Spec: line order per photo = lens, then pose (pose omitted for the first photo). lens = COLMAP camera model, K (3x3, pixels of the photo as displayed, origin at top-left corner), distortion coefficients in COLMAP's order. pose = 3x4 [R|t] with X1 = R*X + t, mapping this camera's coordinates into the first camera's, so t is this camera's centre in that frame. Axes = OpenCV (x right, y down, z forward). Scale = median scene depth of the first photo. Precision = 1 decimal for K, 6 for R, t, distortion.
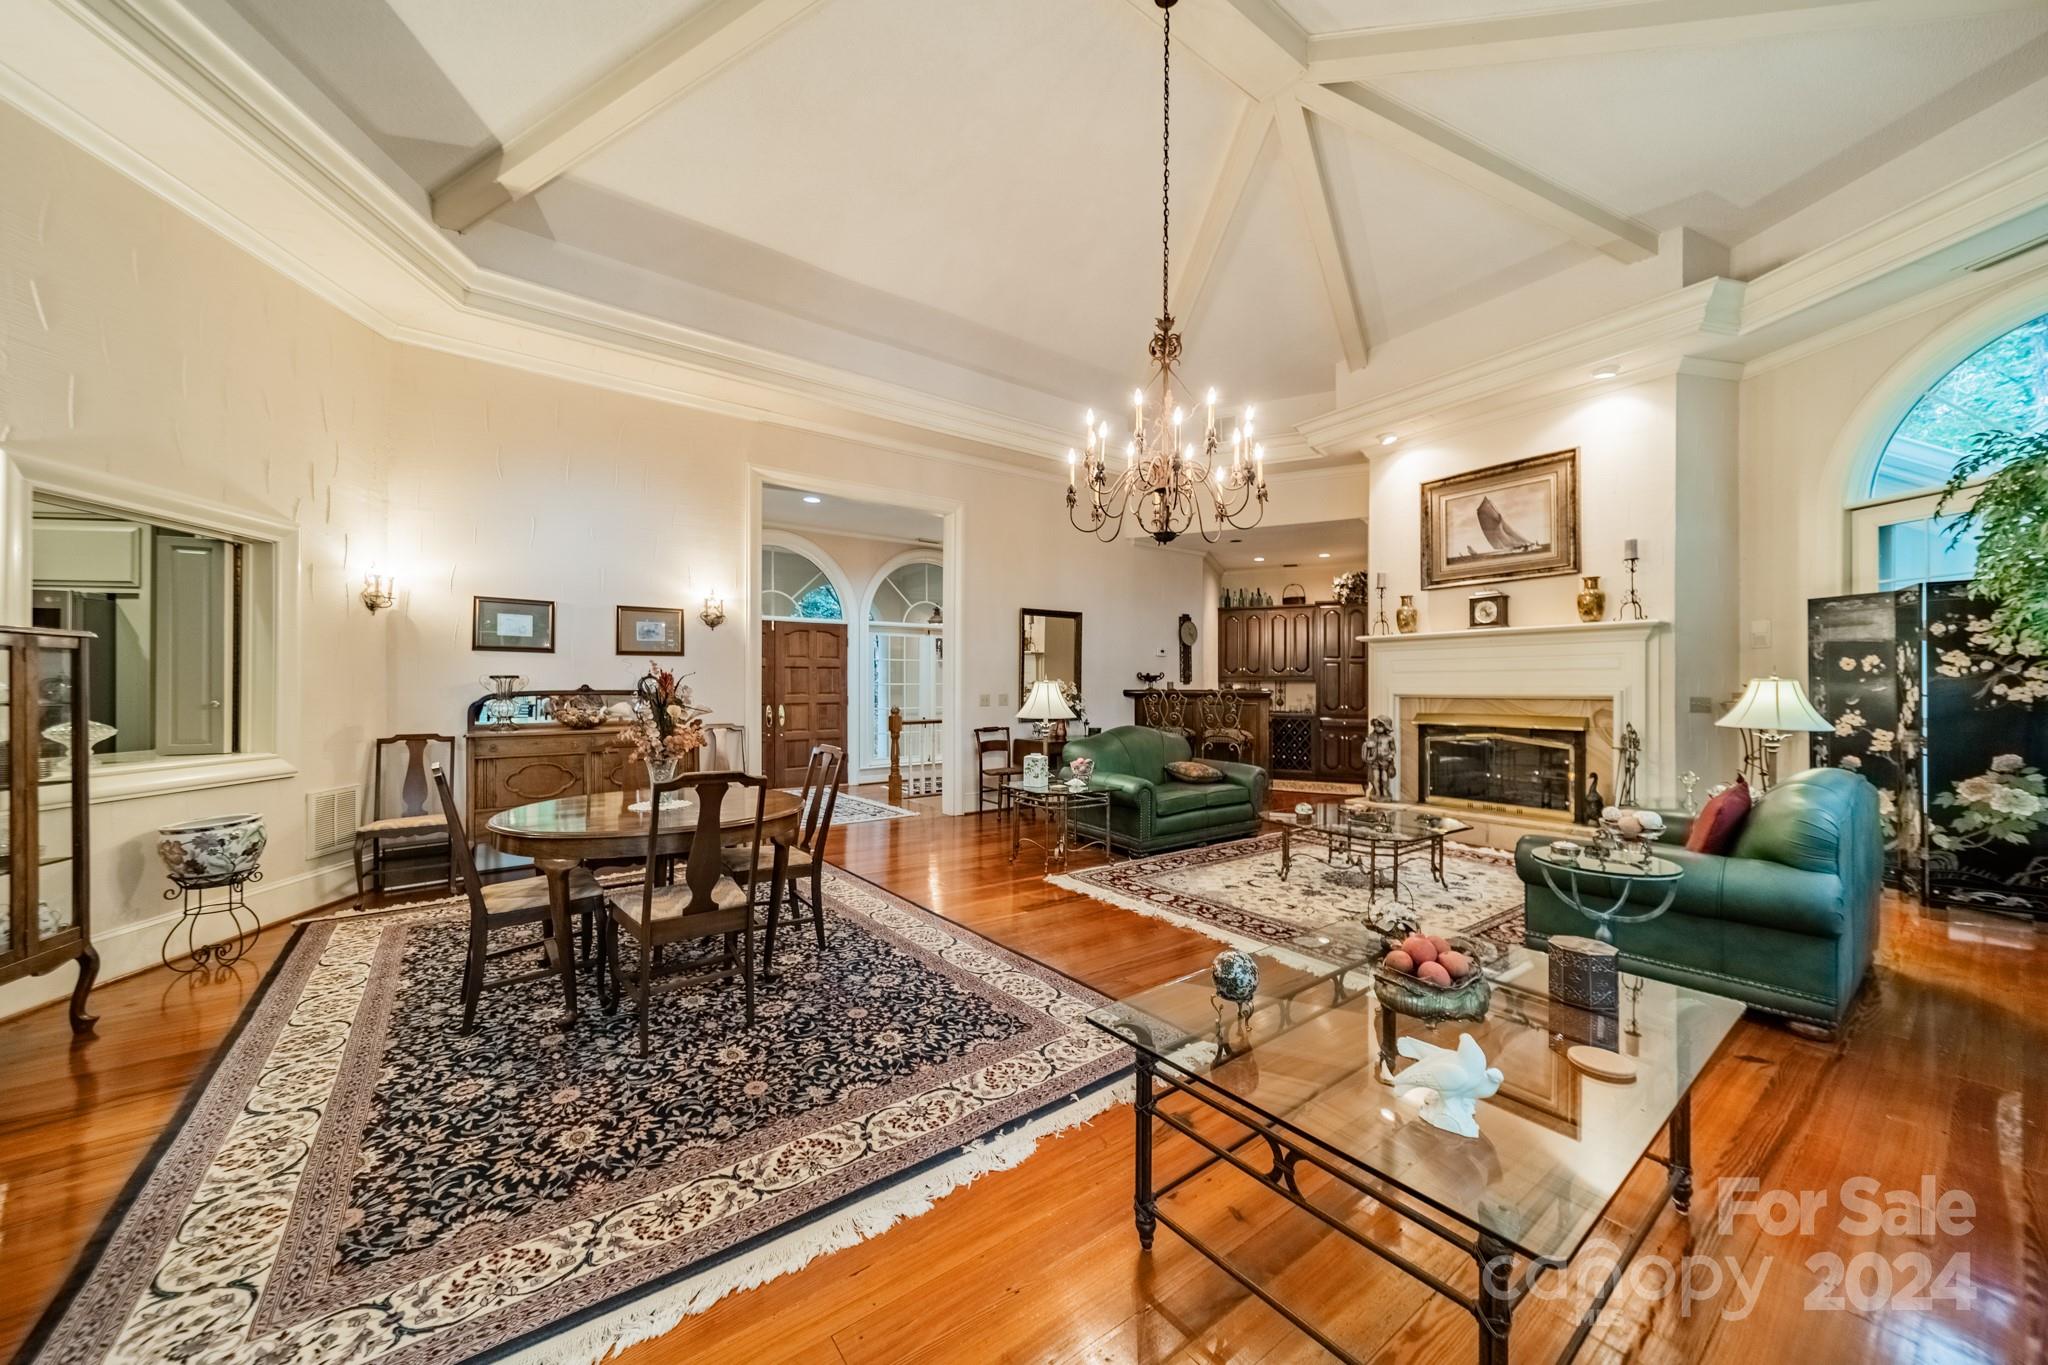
lens RADIAL K [[737.7, 0, 1024.0], [0, 737.7, 682.5], [0, 0, 1]] dist [0.001369, 0.000152]
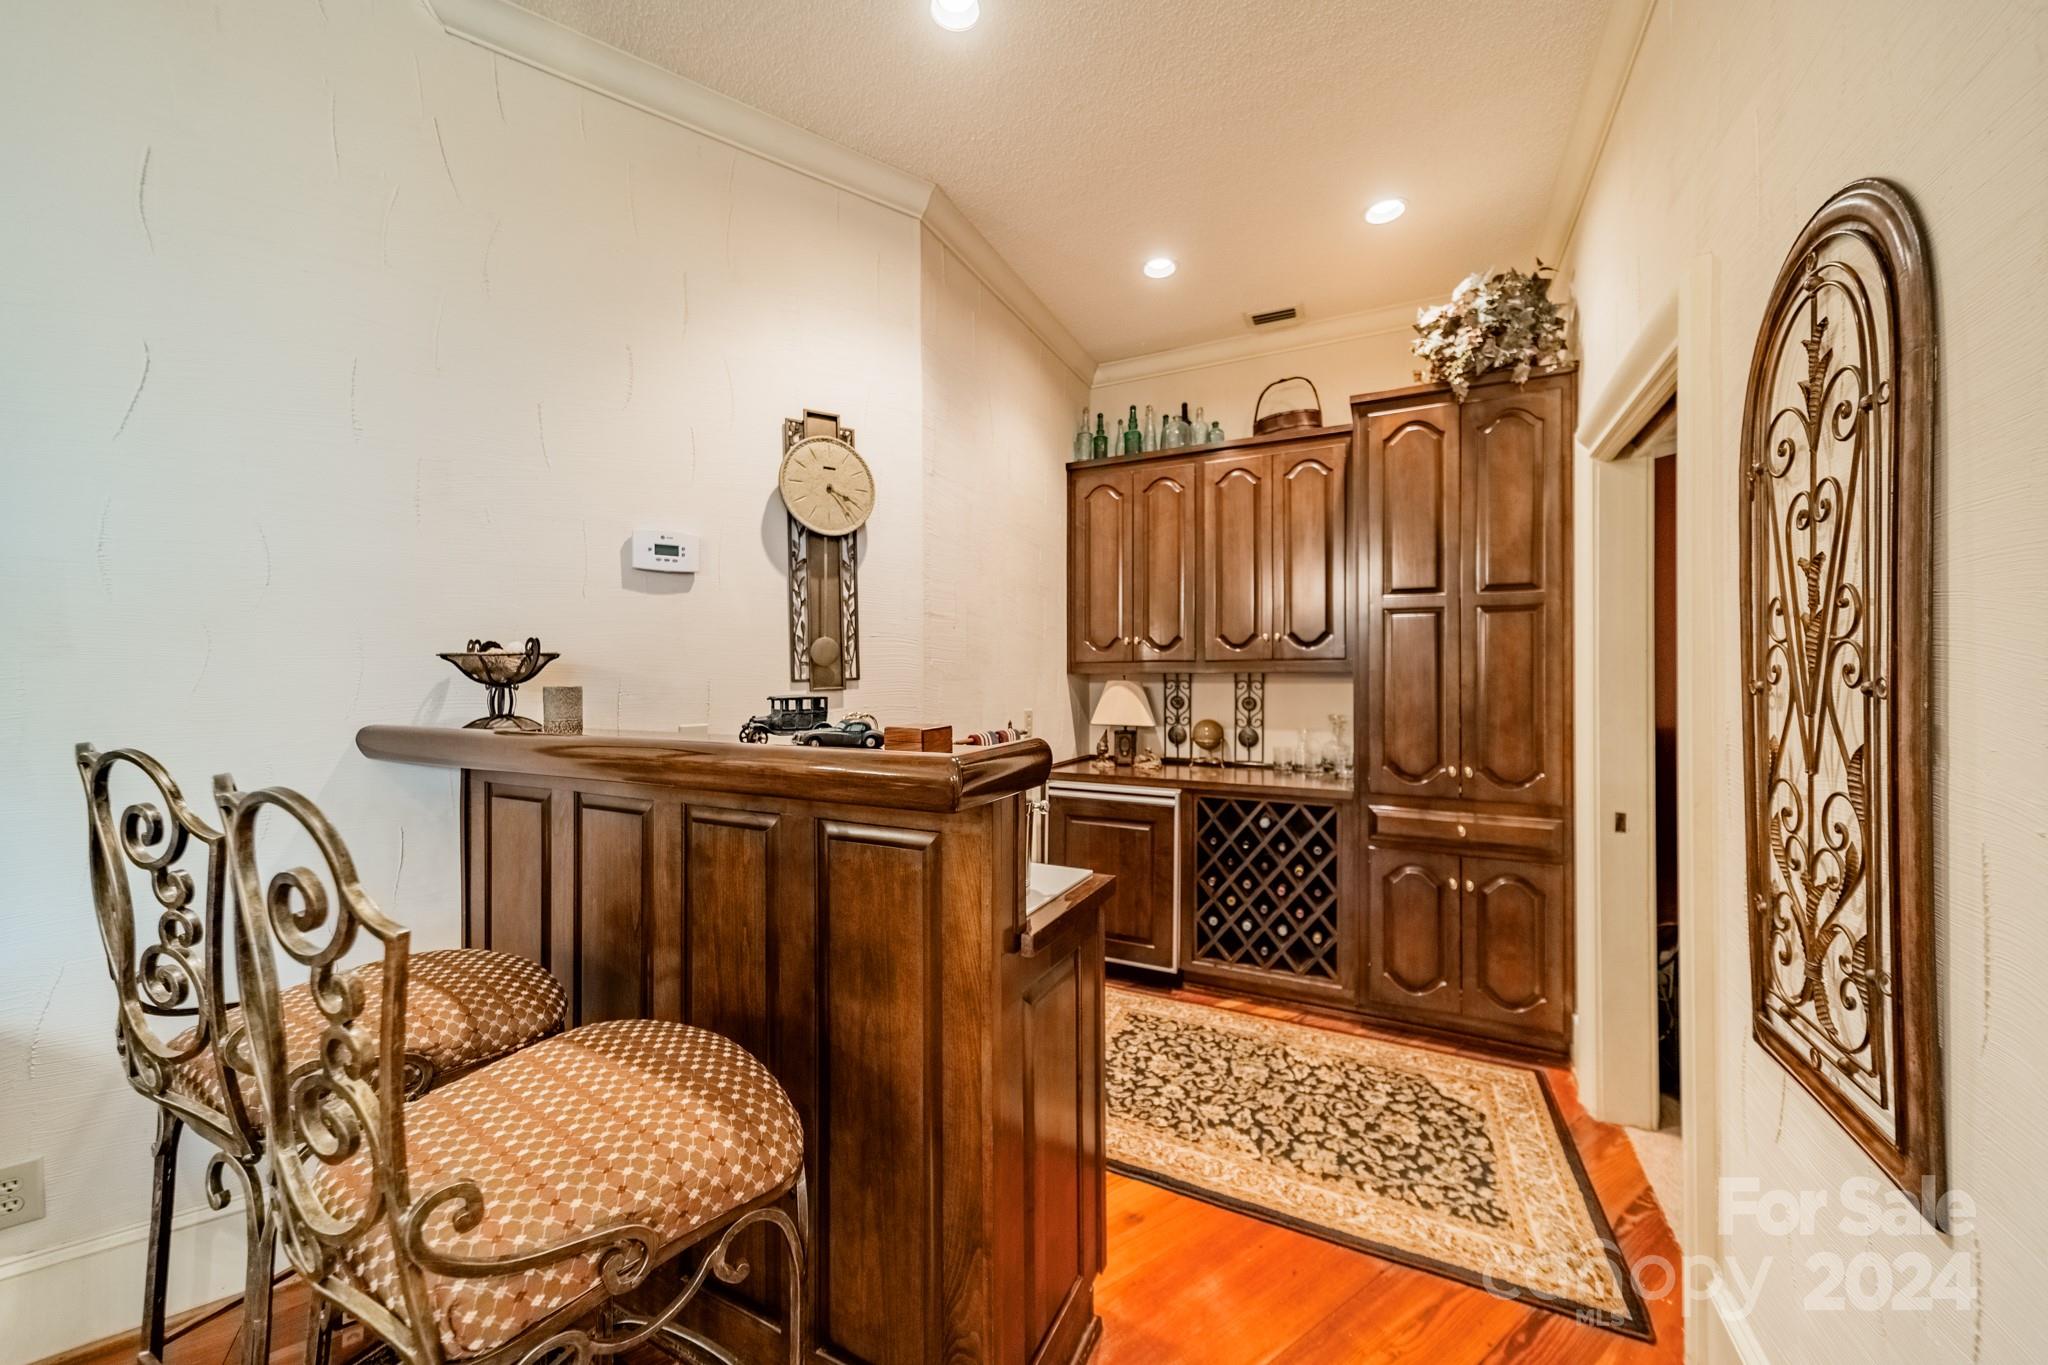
lens RADIAL K [[753.7, 0, 1015.4], [0, 753.7, 669.9], [0, 0, 1]] dist [0.001219, 0.000108]
pose [[0.998281, -0.003595, -0.058507, 0.432711], [0.003919, 0.999978, 0.005414, -0.008762], [0.058487, -0.005634, 0.998272, 1.075545]]
